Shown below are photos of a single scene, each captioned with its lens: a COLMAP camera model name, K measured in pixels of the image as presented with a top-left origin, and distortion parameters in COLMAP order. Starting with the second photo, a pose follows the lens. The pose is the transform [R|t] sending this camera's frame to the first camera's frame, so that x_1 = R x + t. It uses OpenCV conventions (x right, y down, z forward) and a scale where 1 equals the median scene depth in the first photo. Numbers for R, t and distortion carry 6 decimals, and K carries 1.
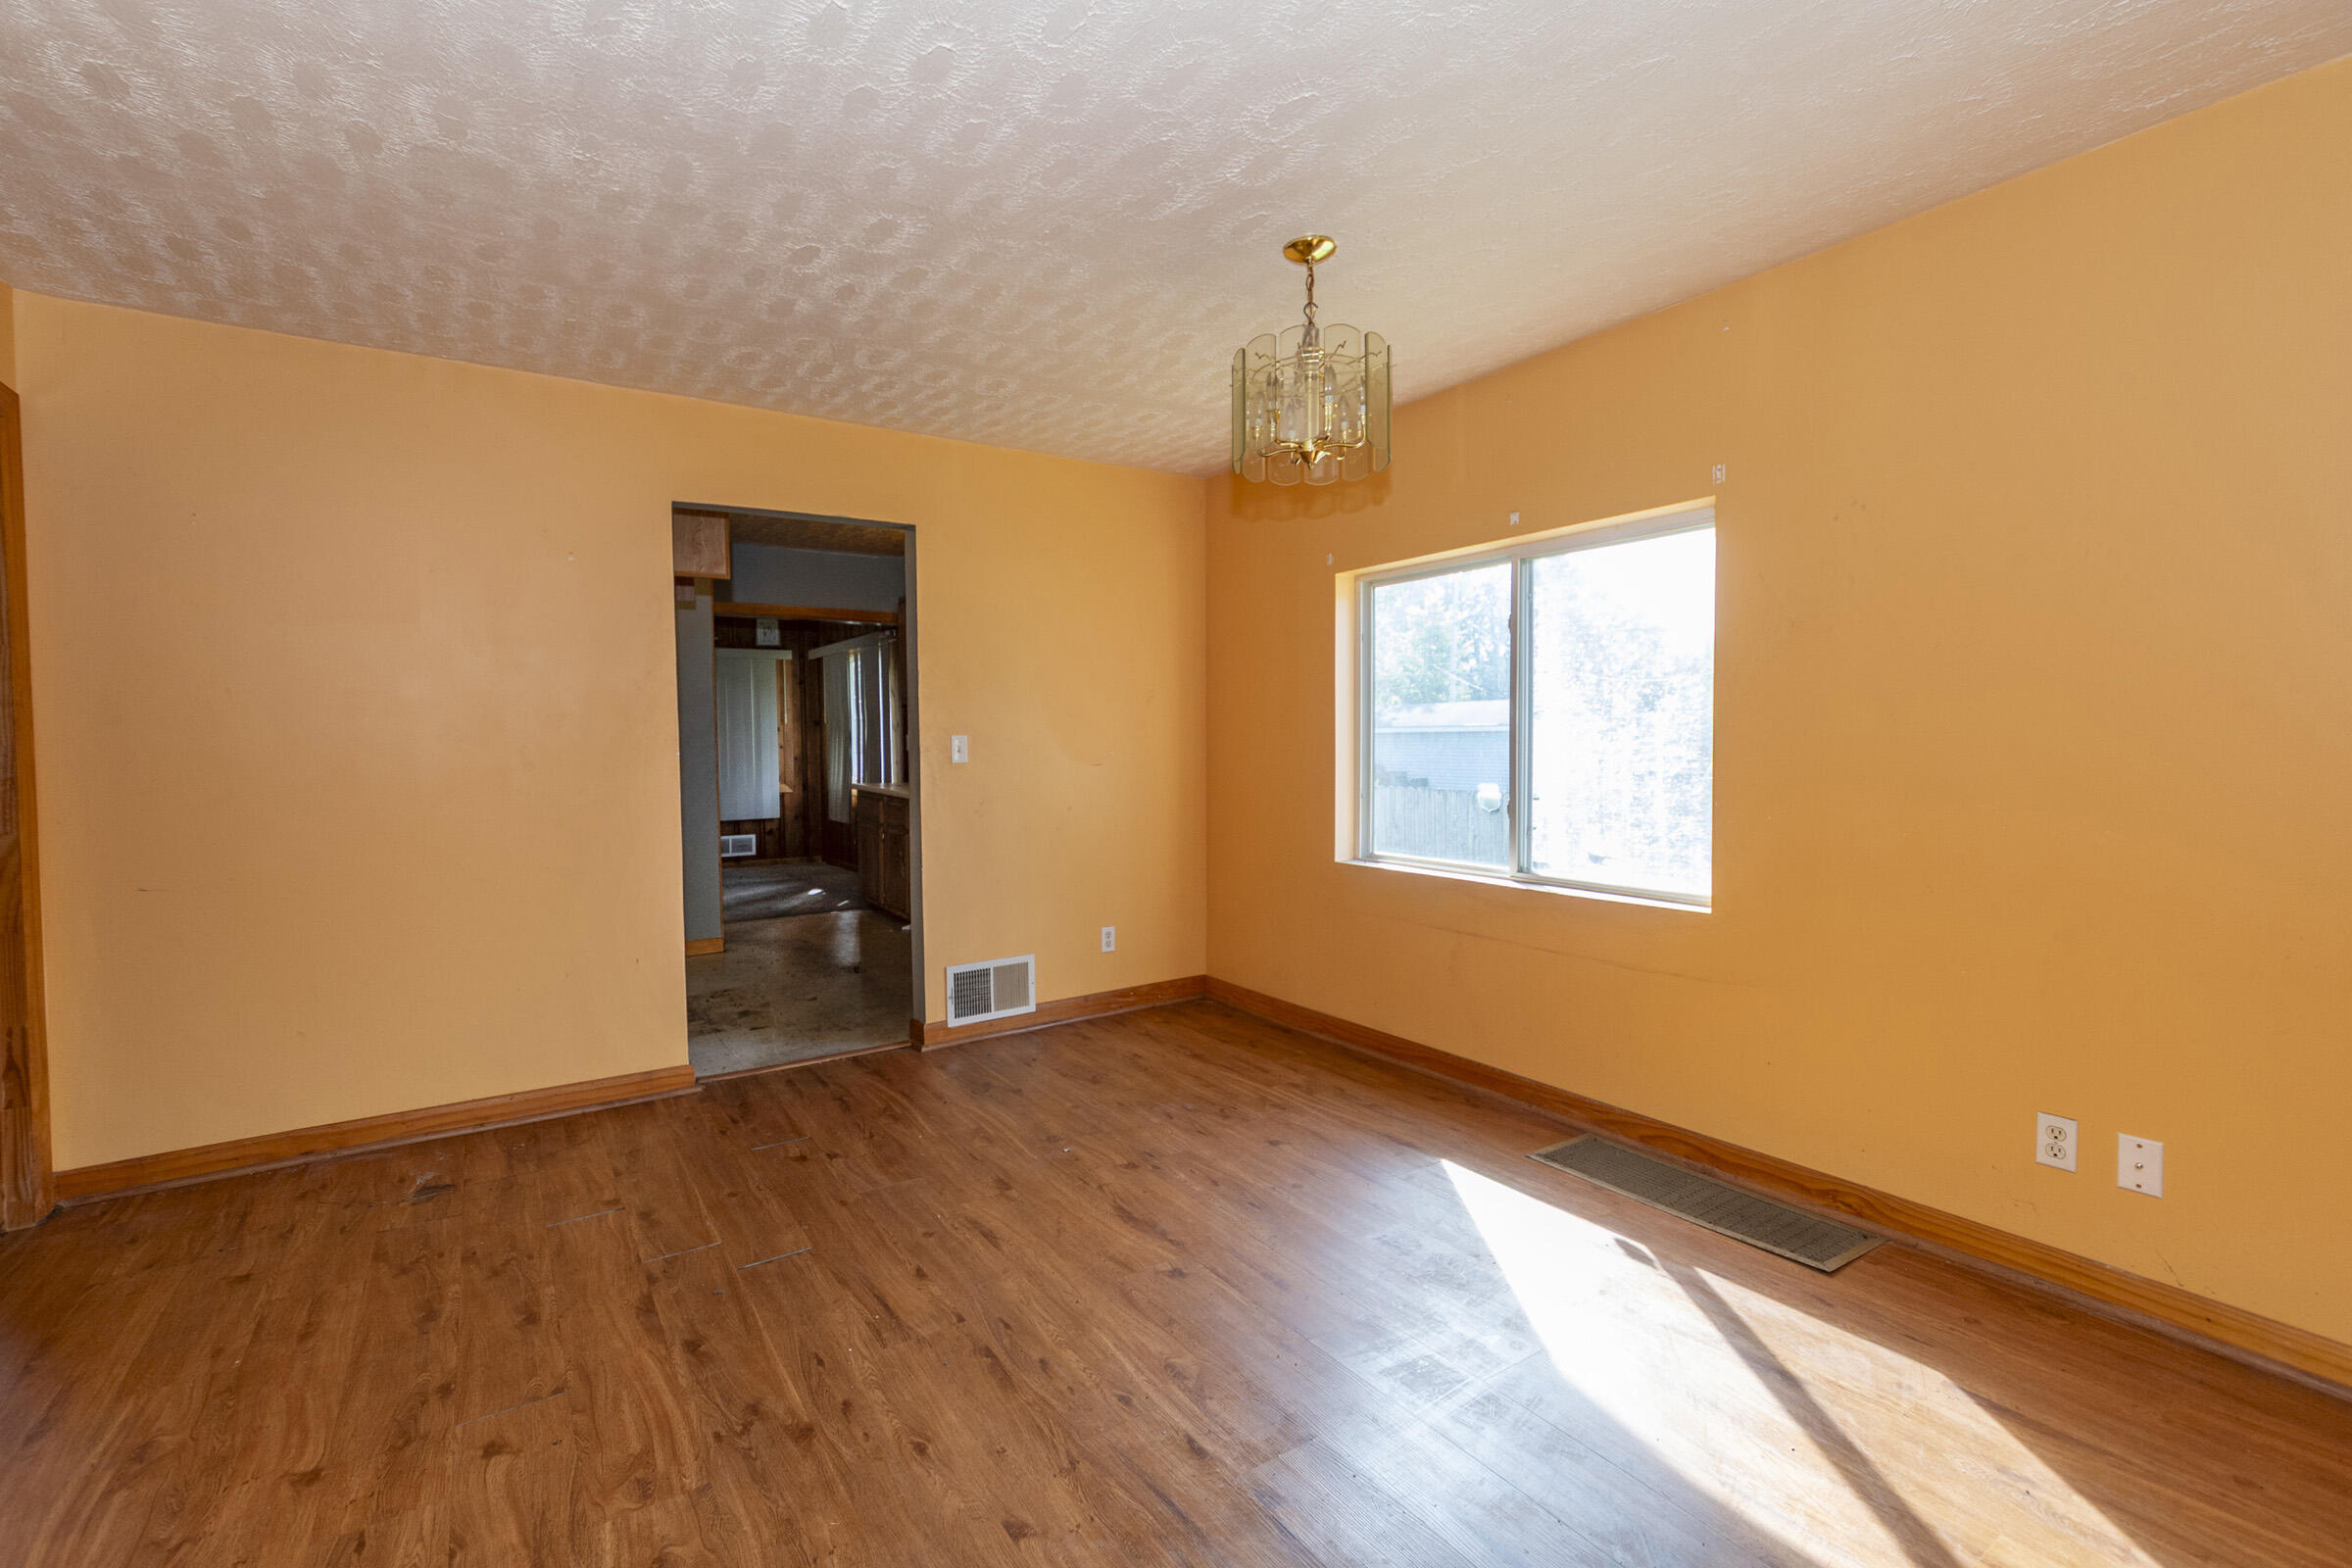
lens RADIAL K [[1034.6, 0, 1158.9], [0, 1034.6, 777.6], [0, 0, 1]] dist [0.000468, -0.000462]
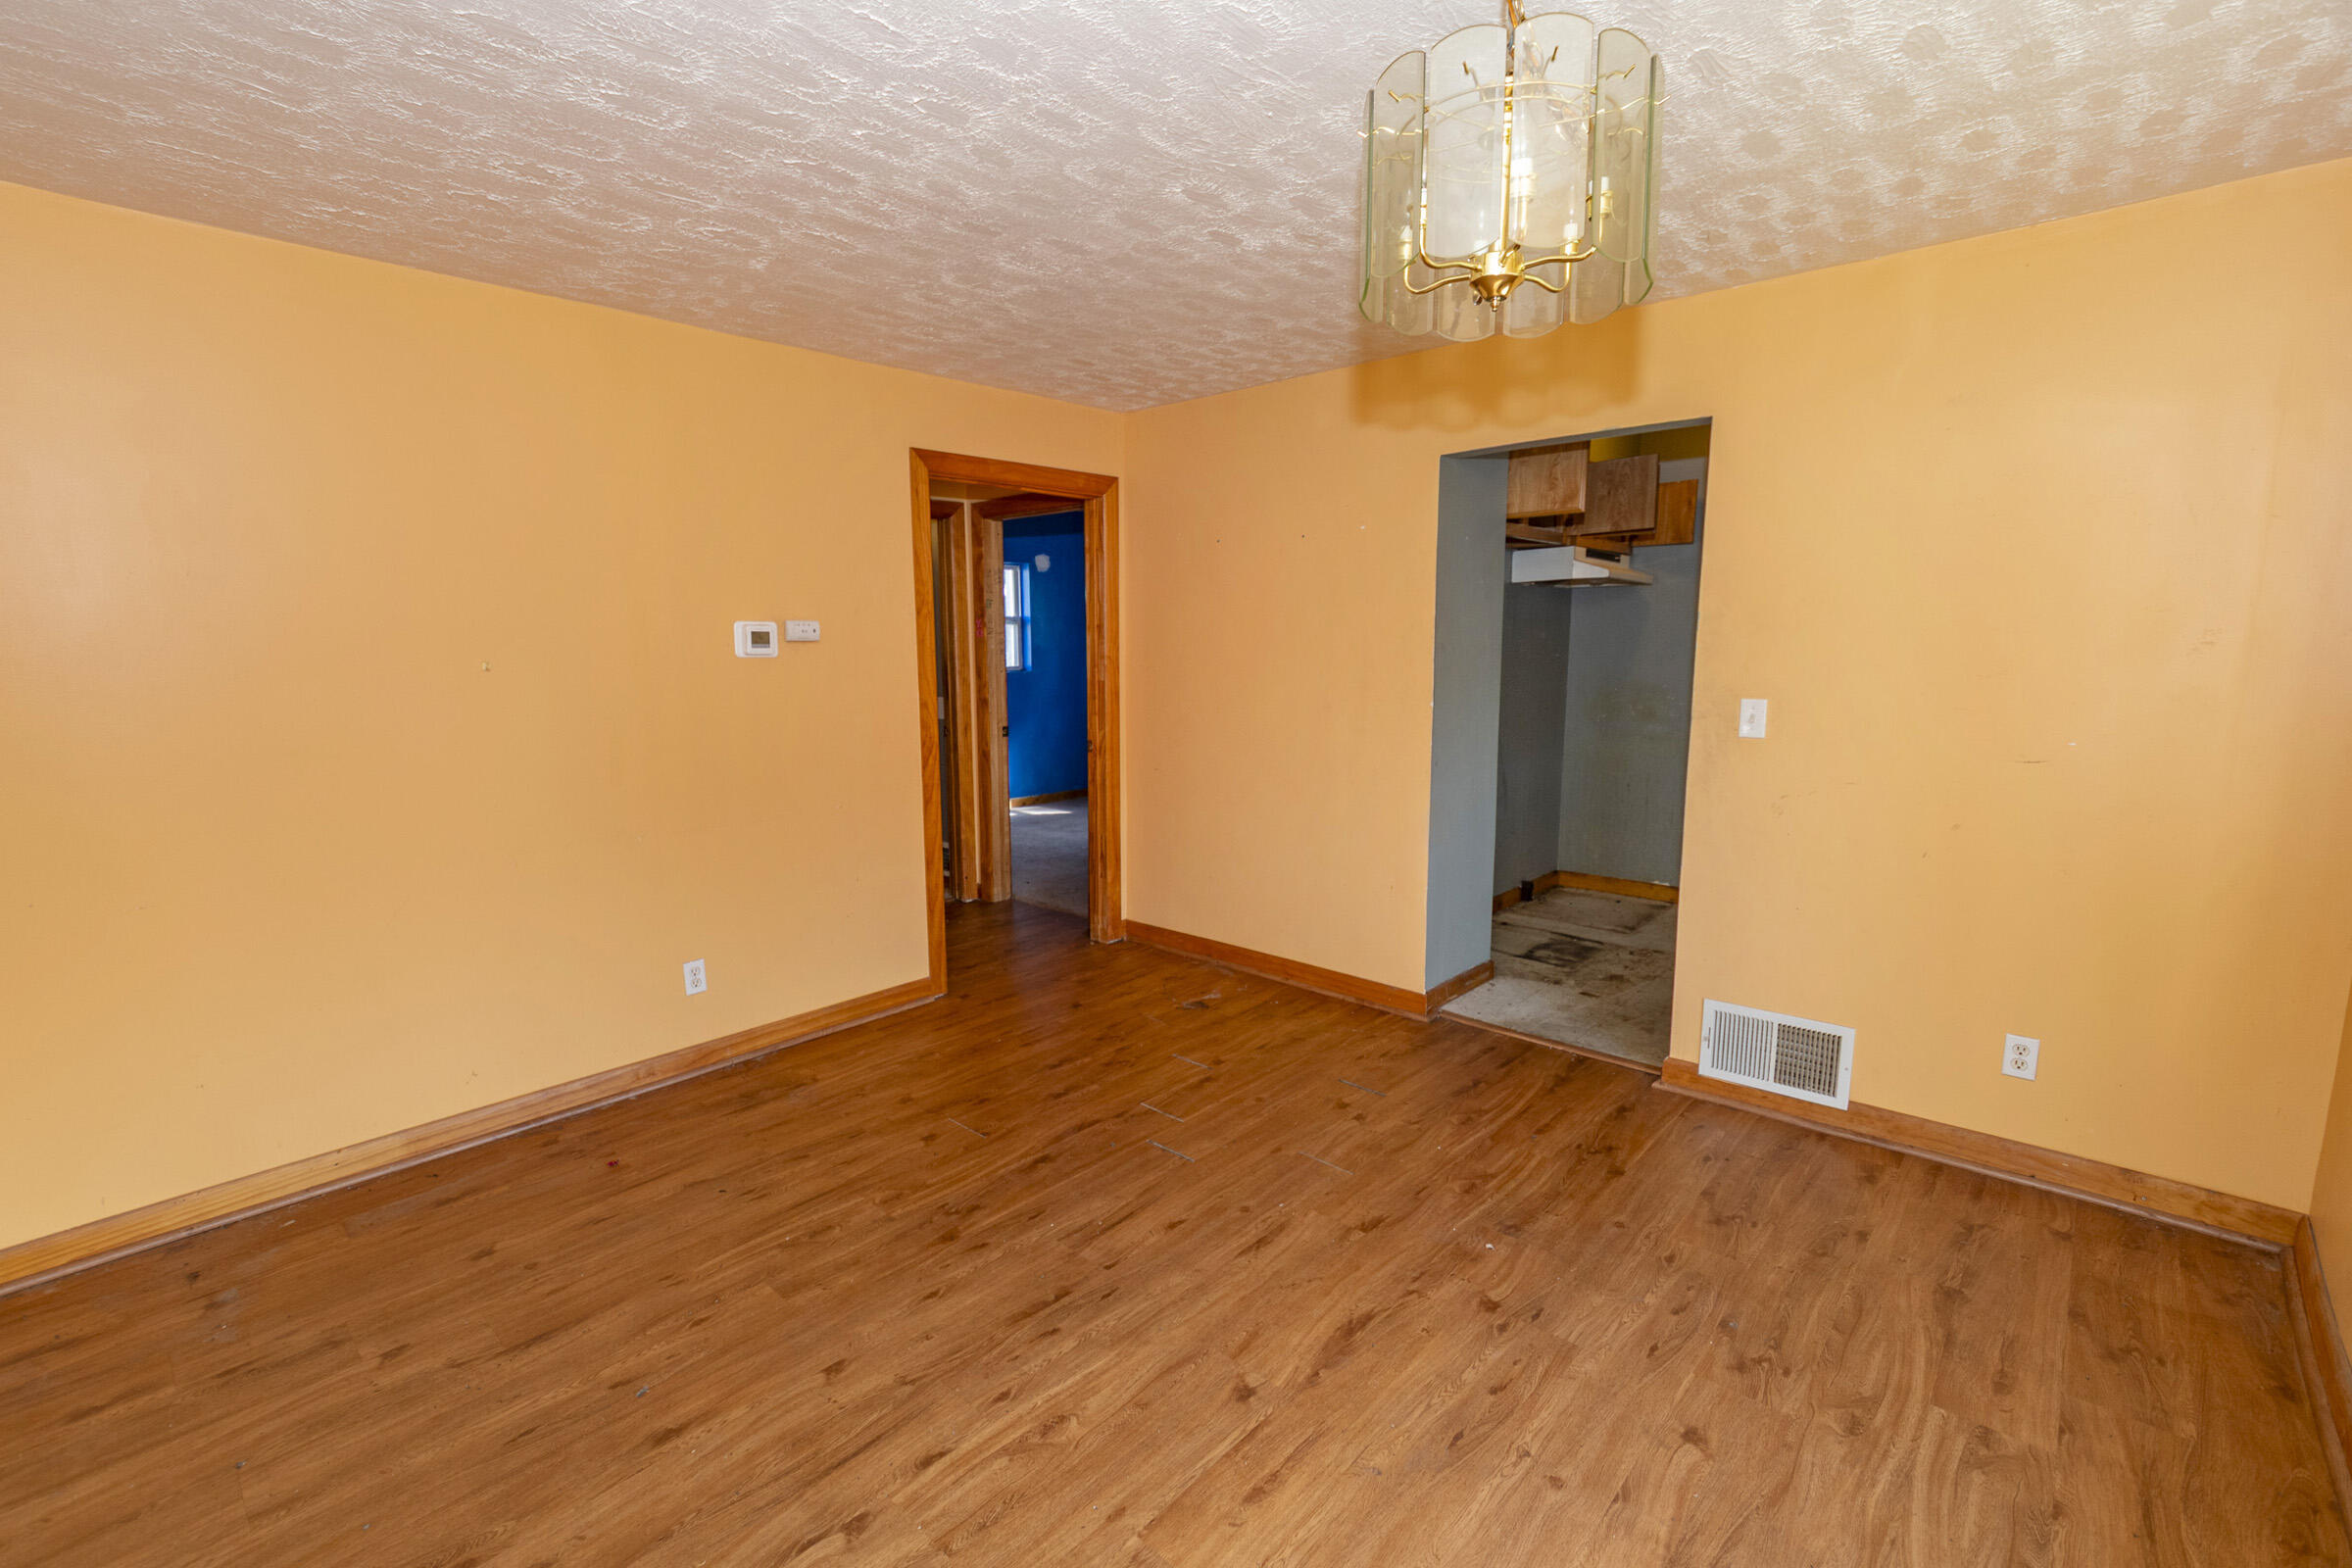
lens RADIAL K [[1034.6, 0, 1161.4], [0, 1034.6, 783.8], [0, 0, 1]] dist [0.000468, -0.000462]
pose [[0.239285, 0.147389, -0.959697, 0.498707], [-0.036483, 0.989078, 0.142805, -0.085162], [0.970264, 0.000841, 0.242049, 0.499688]]
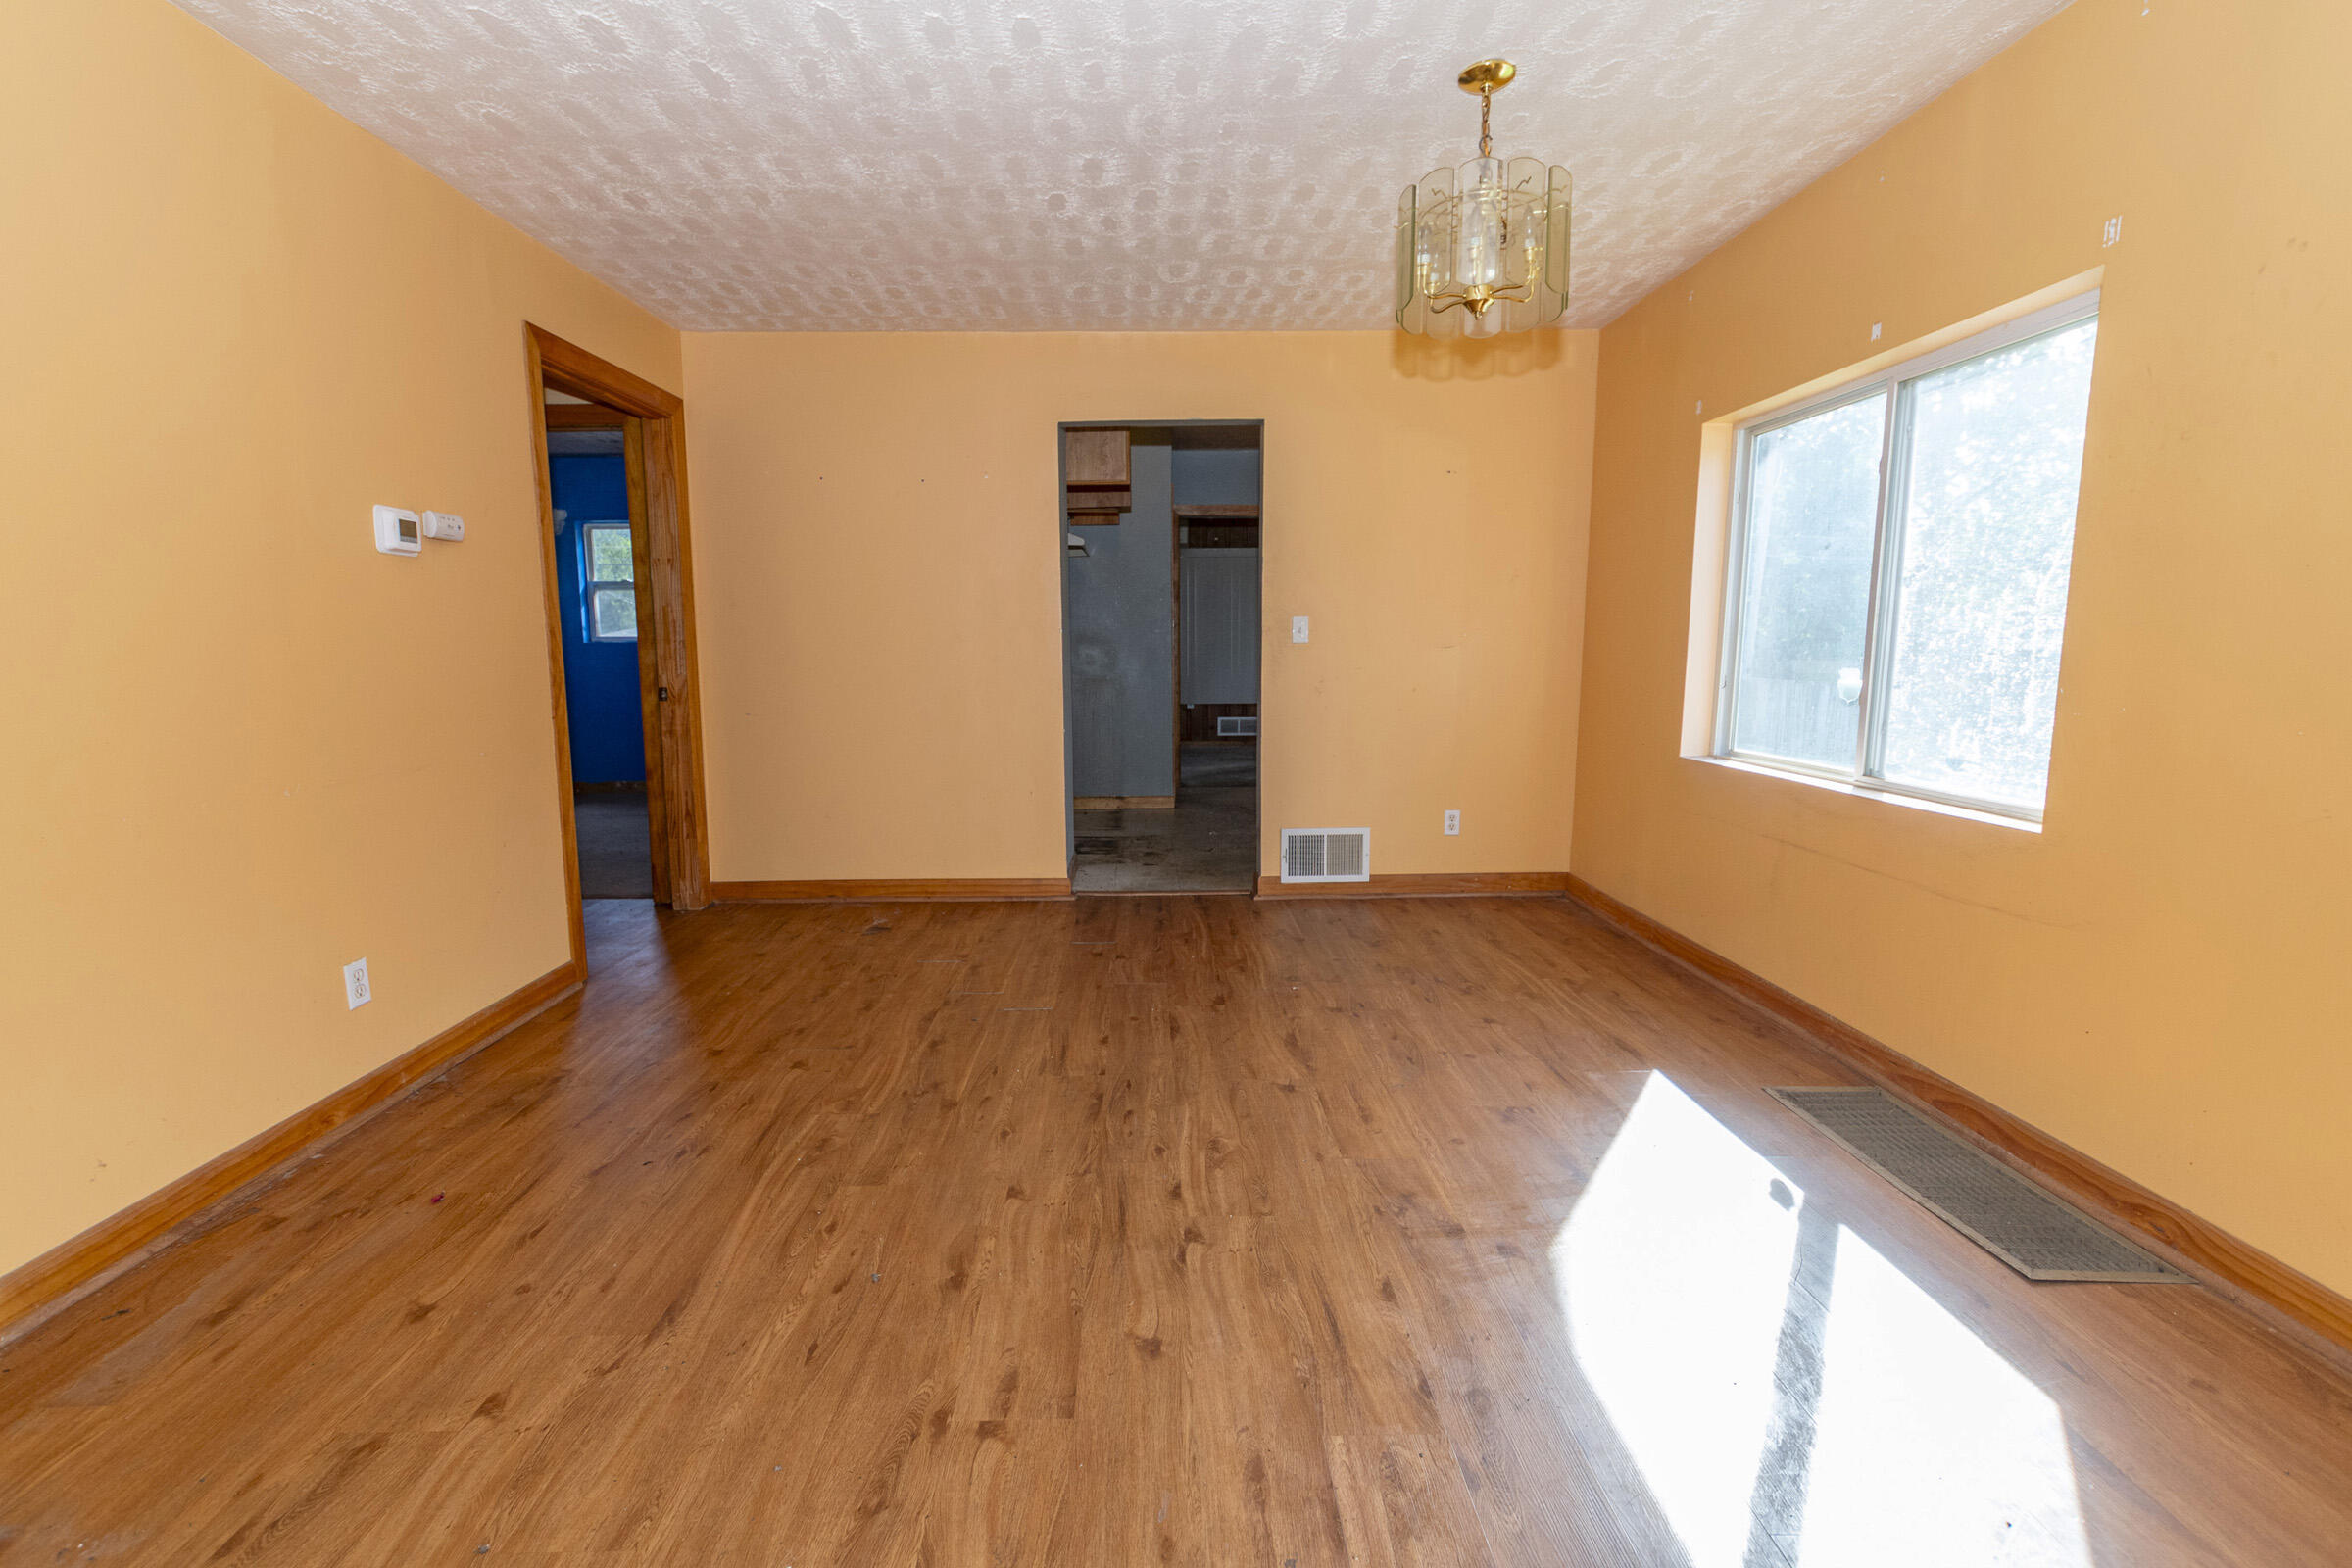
lens RADIAL K [[1034.6, 0, 1154.9], [0, 1034.6, 777.0], [0, 0, 1]] dist [0.000468, -0.000462]
pose [[0.841475, 0.075702, -0.534966, 0.319440], [-0.025077, 0.994541, 0.101290, 0.023784], [0.539714, -0.071818, 0.838780, 0.006041]]
